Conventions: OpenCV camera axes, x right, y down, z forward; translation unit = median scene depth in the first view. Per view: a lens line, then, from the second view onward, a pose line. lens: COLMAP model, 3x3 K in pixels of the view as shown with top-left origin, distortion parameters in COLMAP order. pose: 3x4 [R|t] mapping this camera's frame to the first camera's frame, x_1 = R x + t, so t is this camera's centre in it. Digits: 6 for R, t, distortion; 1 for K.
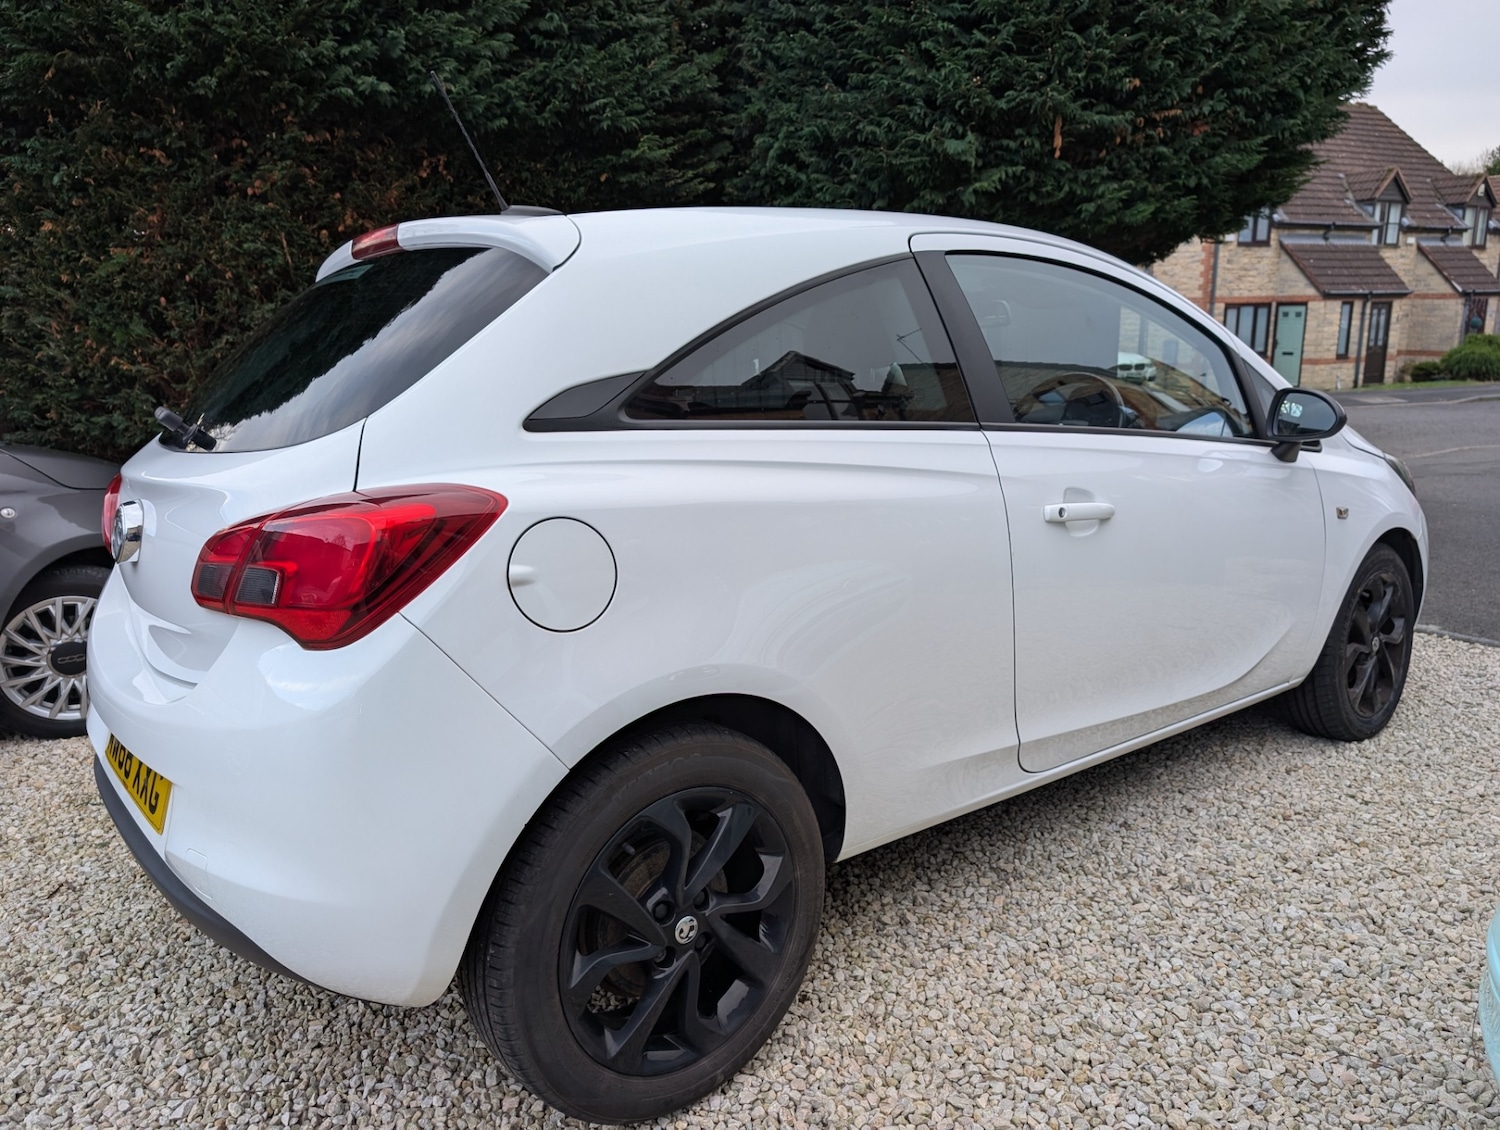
lens RADIAL K [[1079.0, 0, 752.2], [0, 1079.0, 557.5], [0, 0, 1]] dist [0.019547, -0.013034]
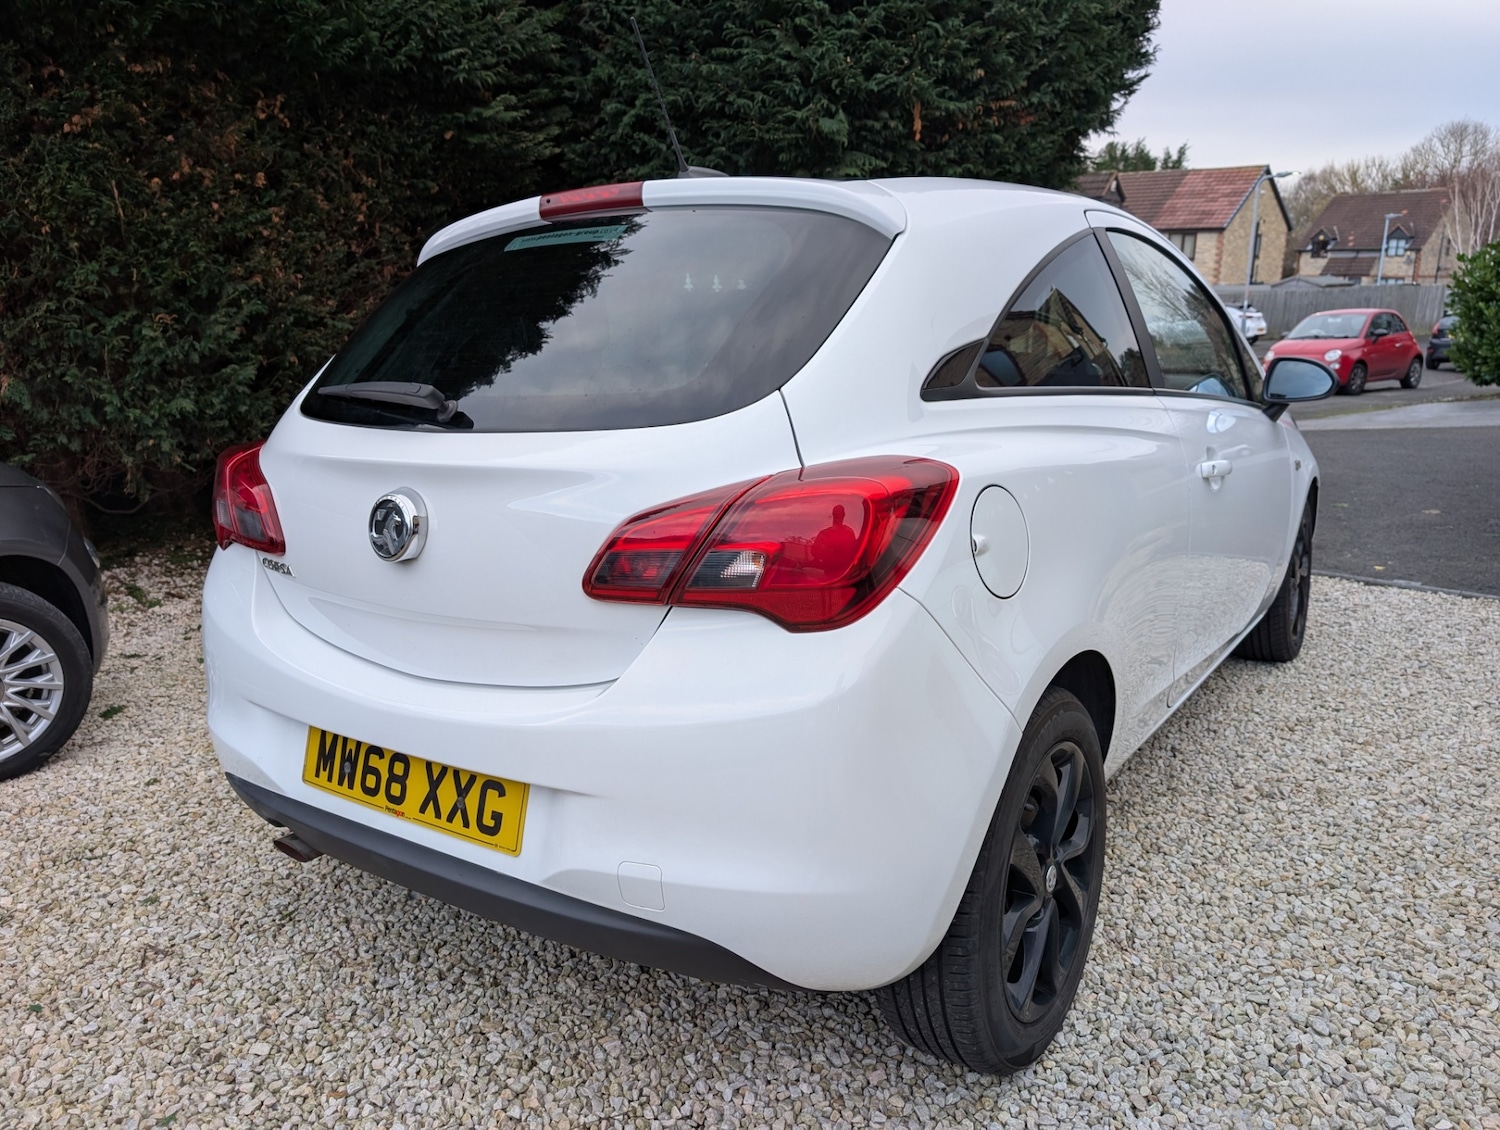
lens RADIAL K [[1079.0, 0, 749.7], [0, 1079.0, 569.0], [0, 0, 1]] dist [0.019547, -0.013034]
pose [[0.957977, -0.059082, 0.280693, -0.452468], [0.050101, 0.997980, 0.039071, -0.006677], [-0.282435, -0.023366, 0.959002, 0.066022]]
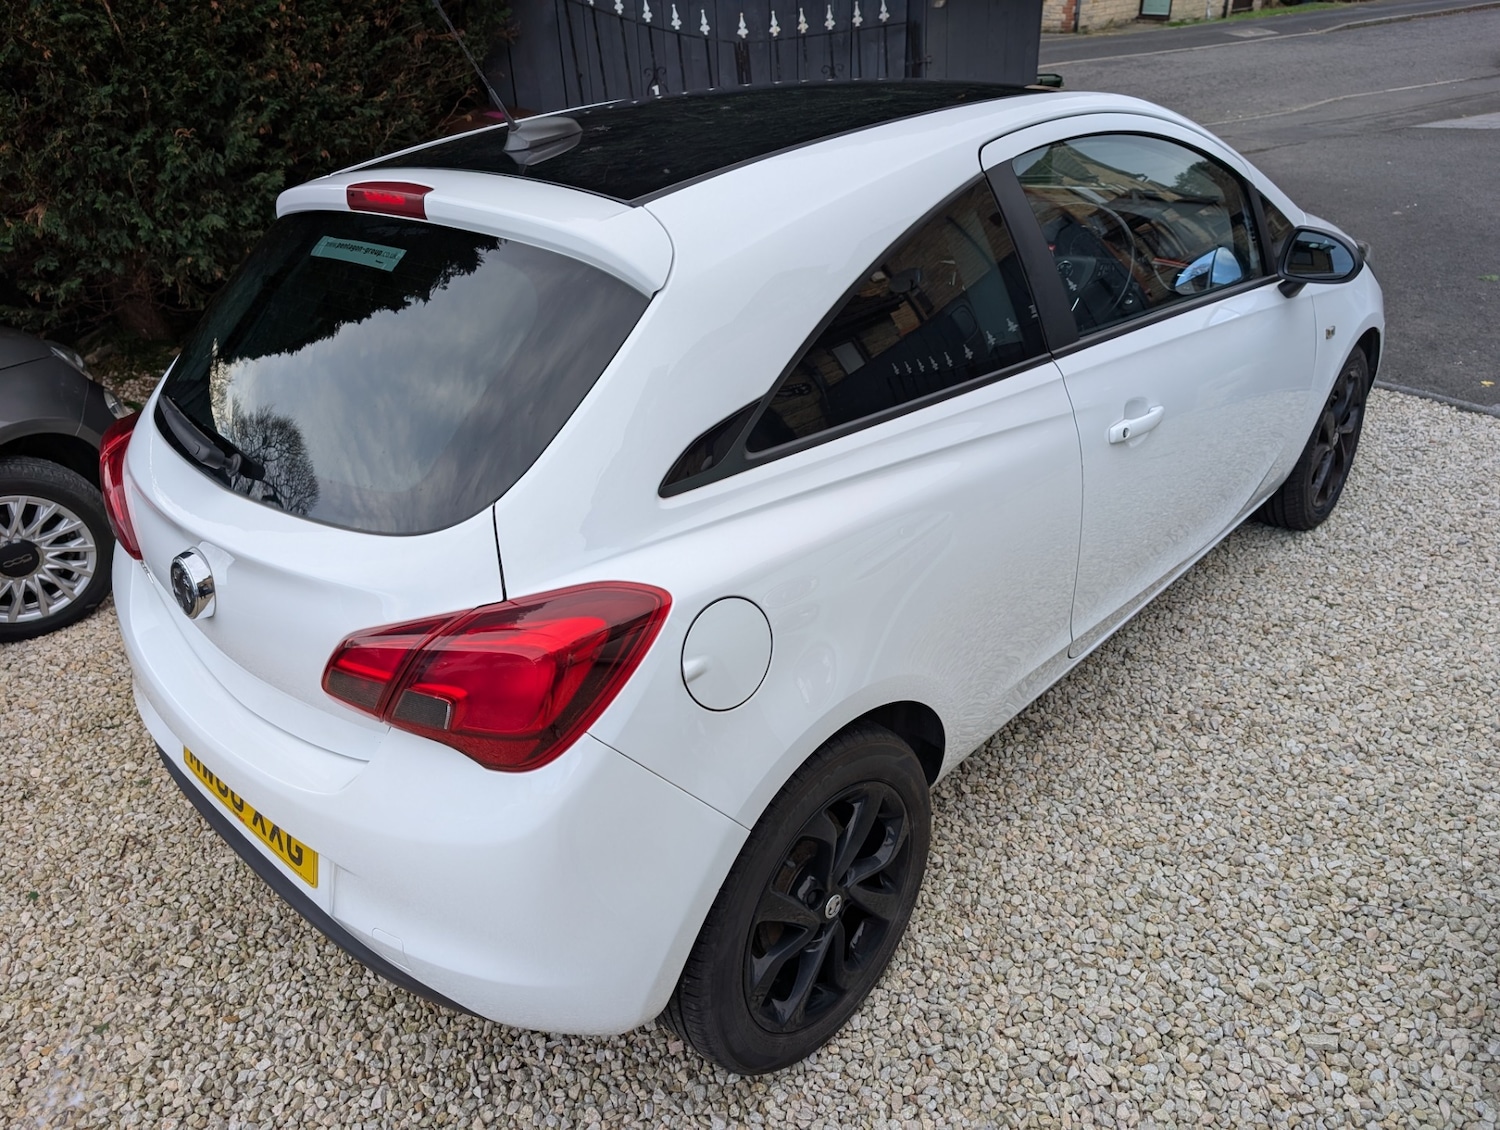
lens RADIAL K [[1079.0, 0, 745.1], [0, 1079.0, 544.8], [0, 0, 1]] dist [0.019547, -0.013034]
pose [[0.989215, -0.100010, 0.107015, -0.169208], [0.064021, 0.952348, 0.298220, -0.247757], [-0.131740, -0.288152, 0.948479, 0.058733]]
